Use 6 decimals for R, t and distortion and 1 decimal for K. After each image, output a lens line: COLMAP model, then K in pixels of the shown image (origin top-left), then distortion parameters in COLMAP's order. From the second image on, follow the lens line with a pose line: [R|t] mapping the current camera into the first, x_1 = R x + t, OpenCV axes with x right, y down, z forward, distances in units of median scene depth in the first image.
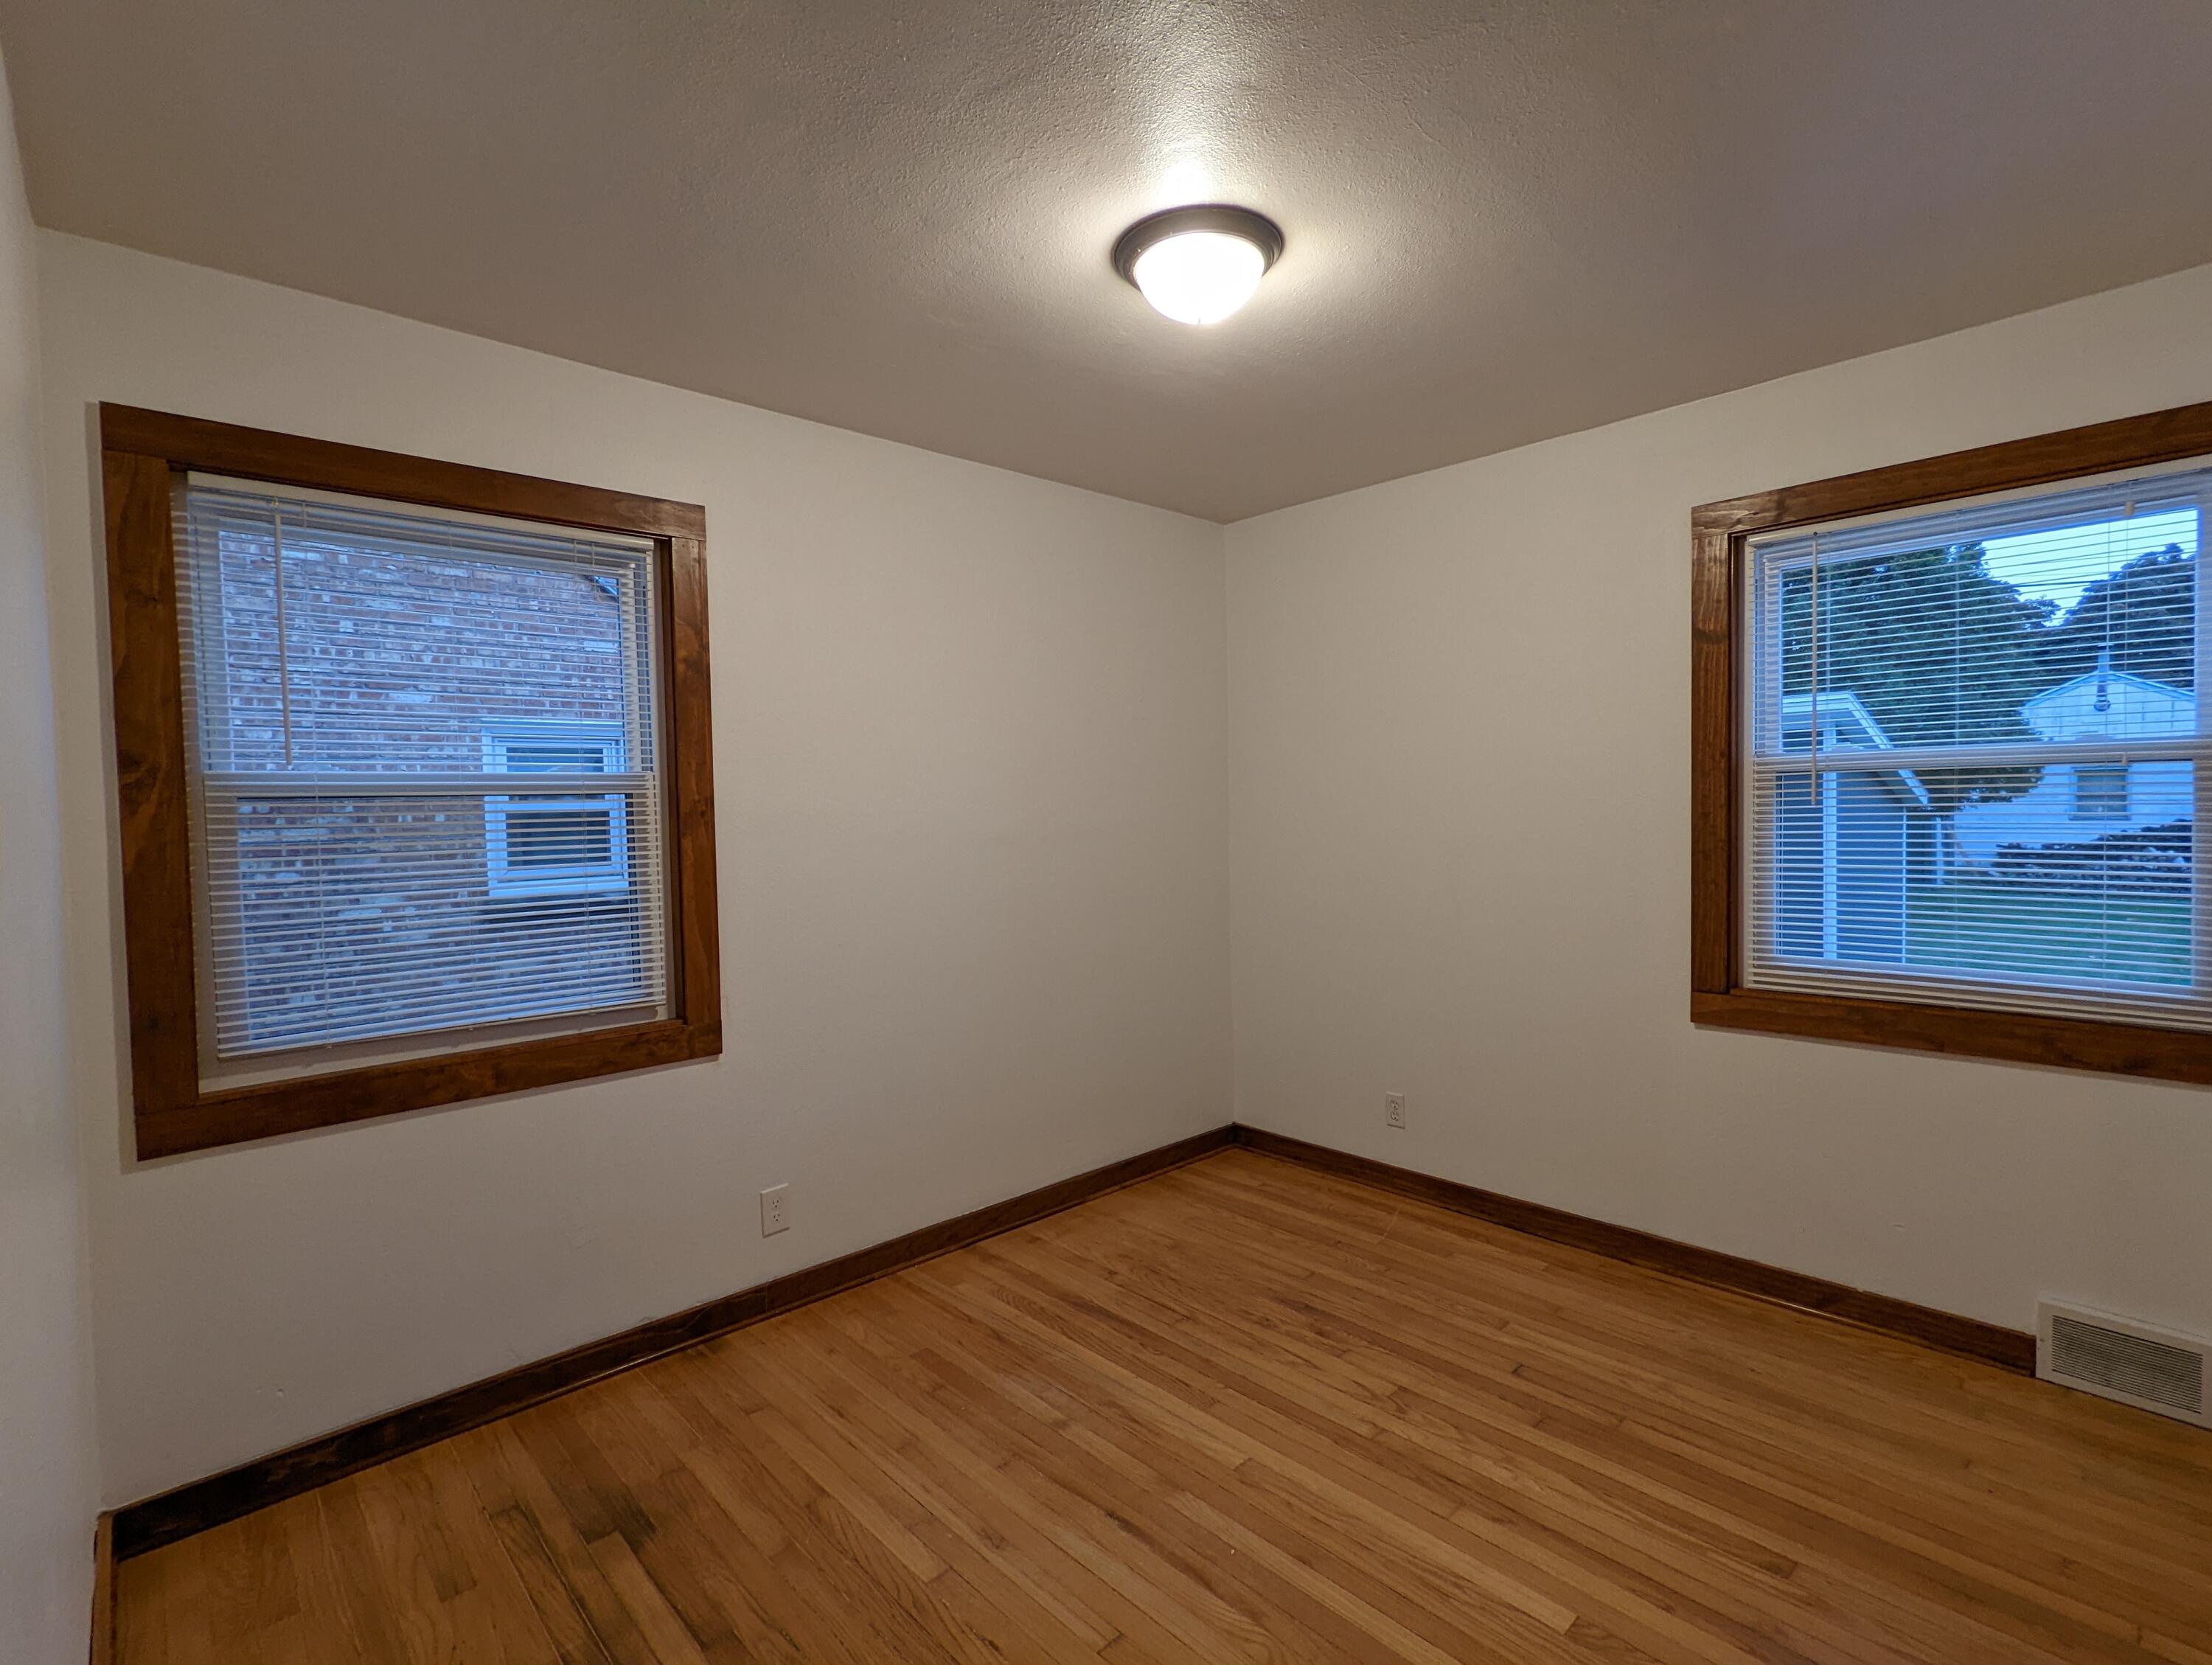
lens RADIAL K [[1058.9, 0, 1101.9], [0, 1058.9, 833.5], [0, 0, 1]] dist [-0.009897, 0.012468]
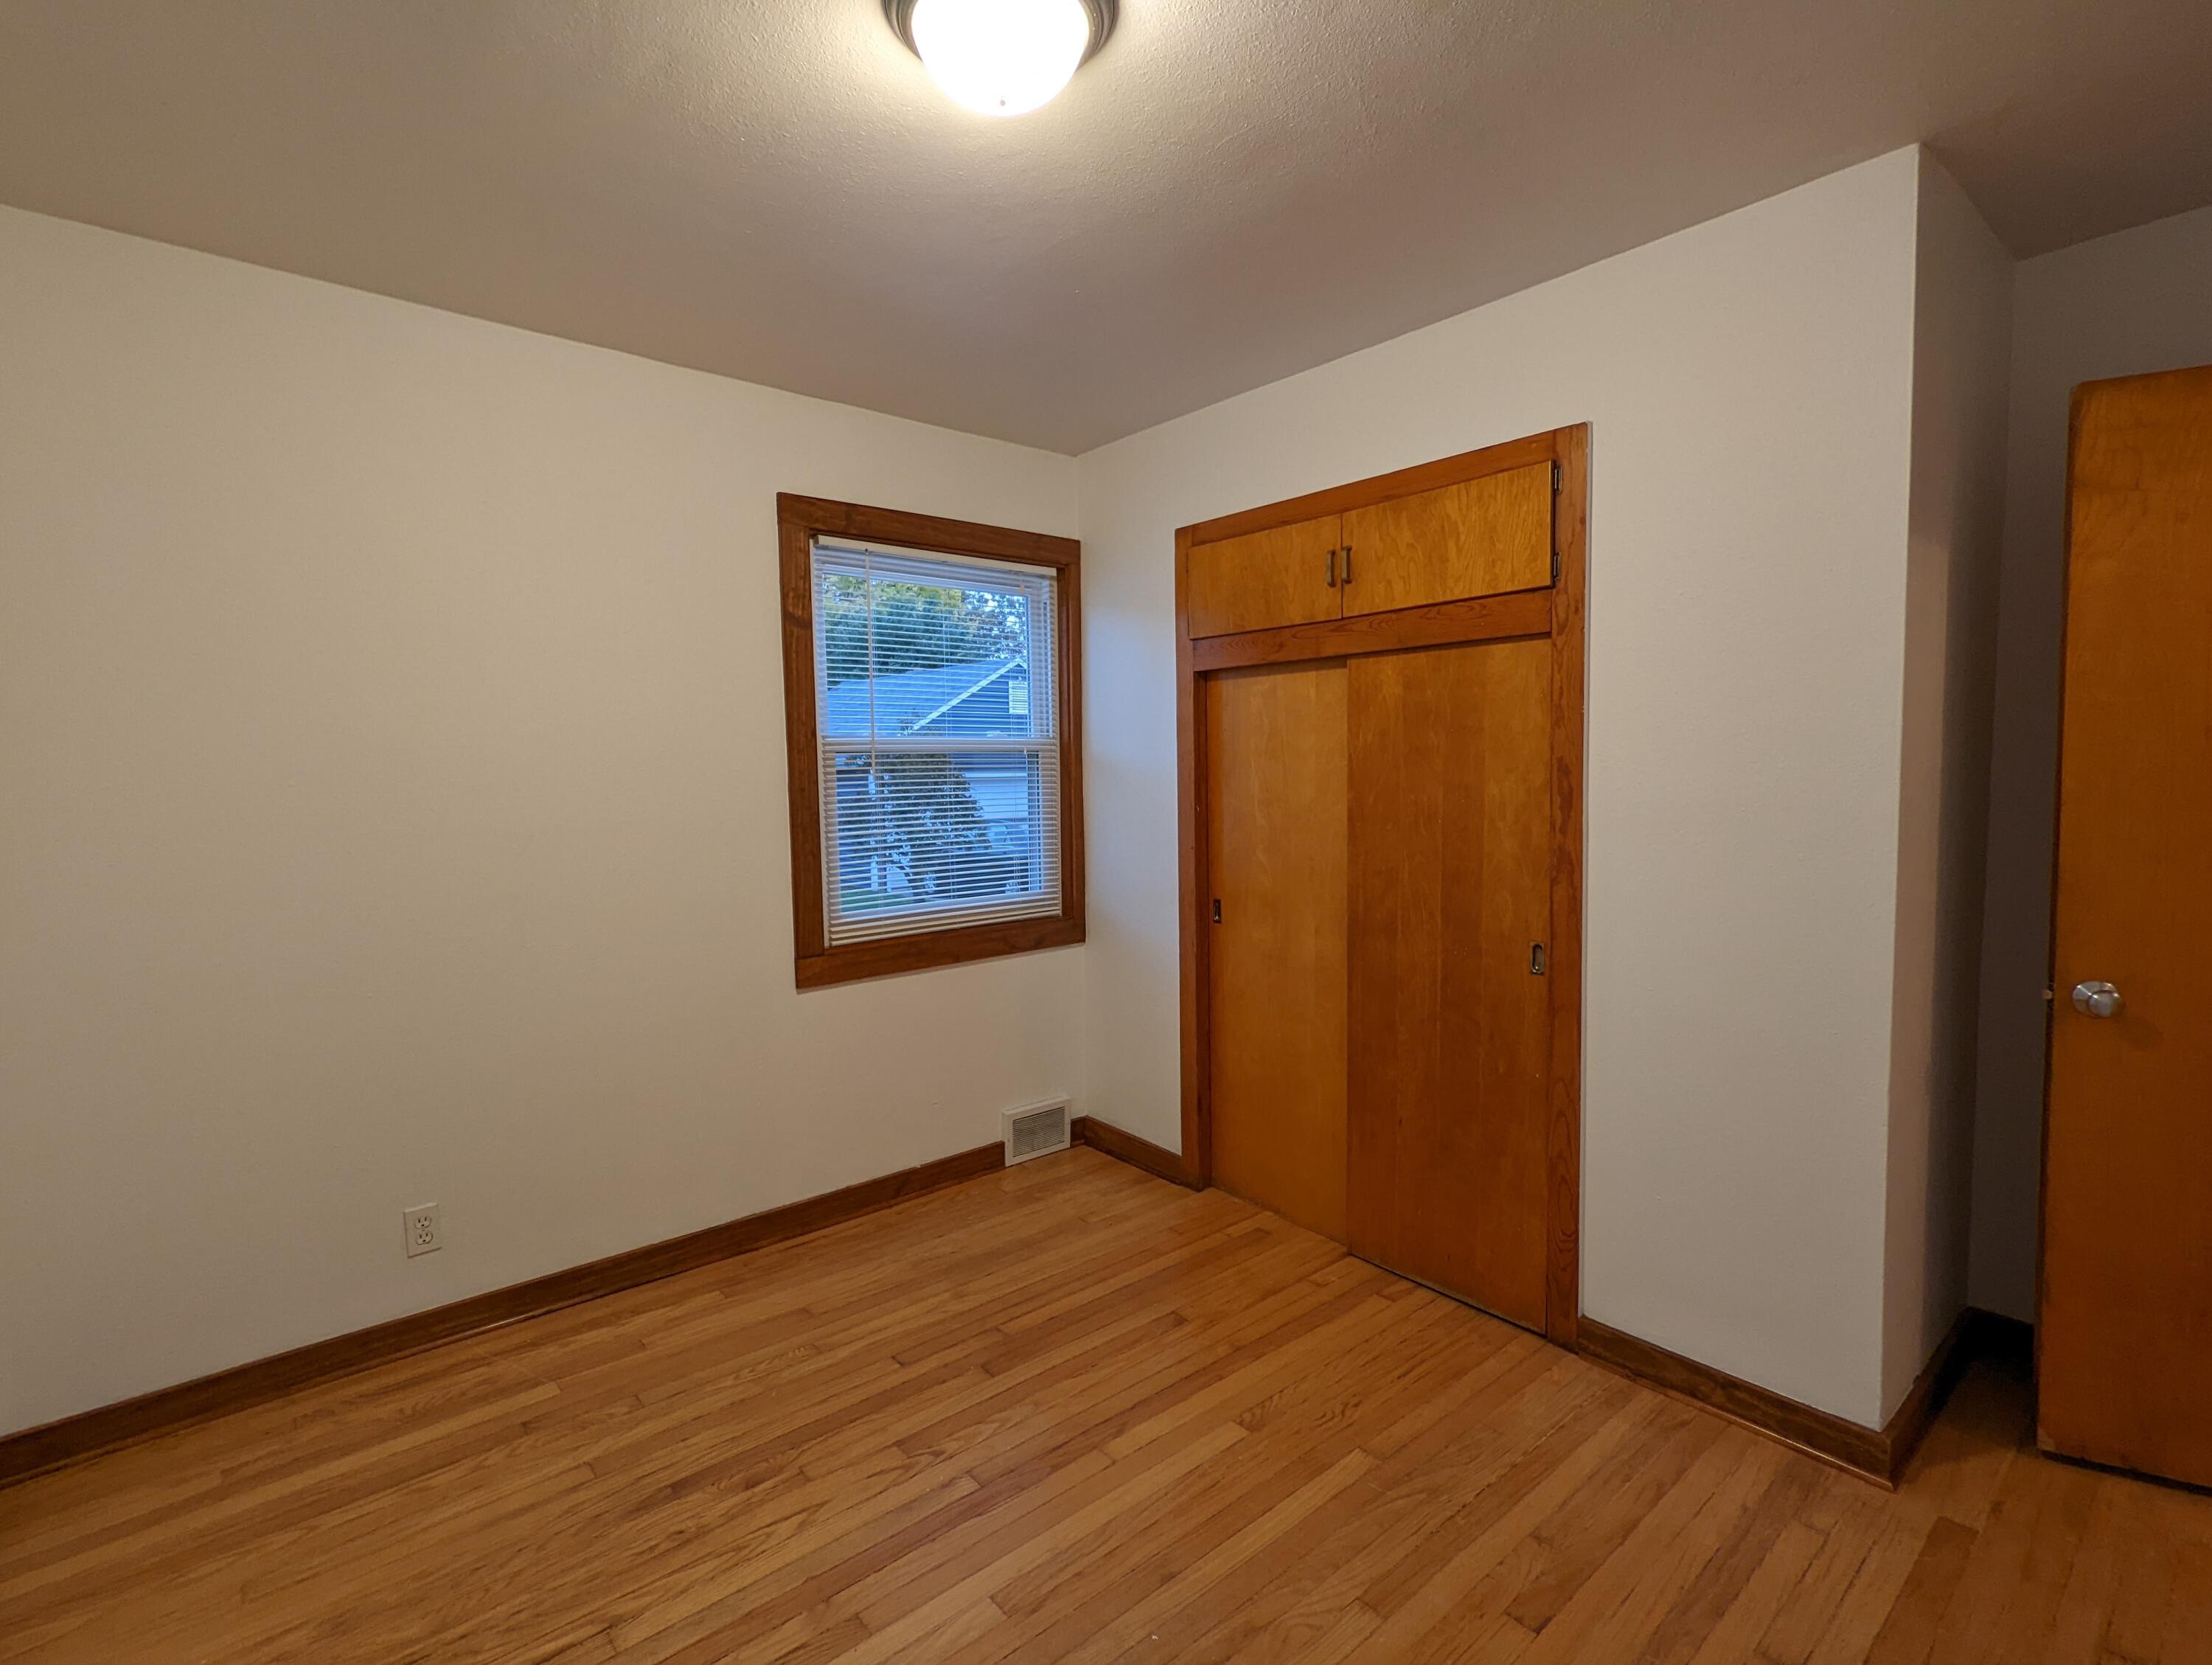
lens RADIAL K [[1058.9, 0, 1101.9], [0, 1058.9, 833.5], [0, 0, 1]] dist [-0.009897, 0.012468]
pose [[0.050756, -0.045222, 0.997687, -0.498333], [0.043748, 0.998116, 0.043015, -0.008060], [-0.997752, 0.041463, 0.052639, 0.684028]]
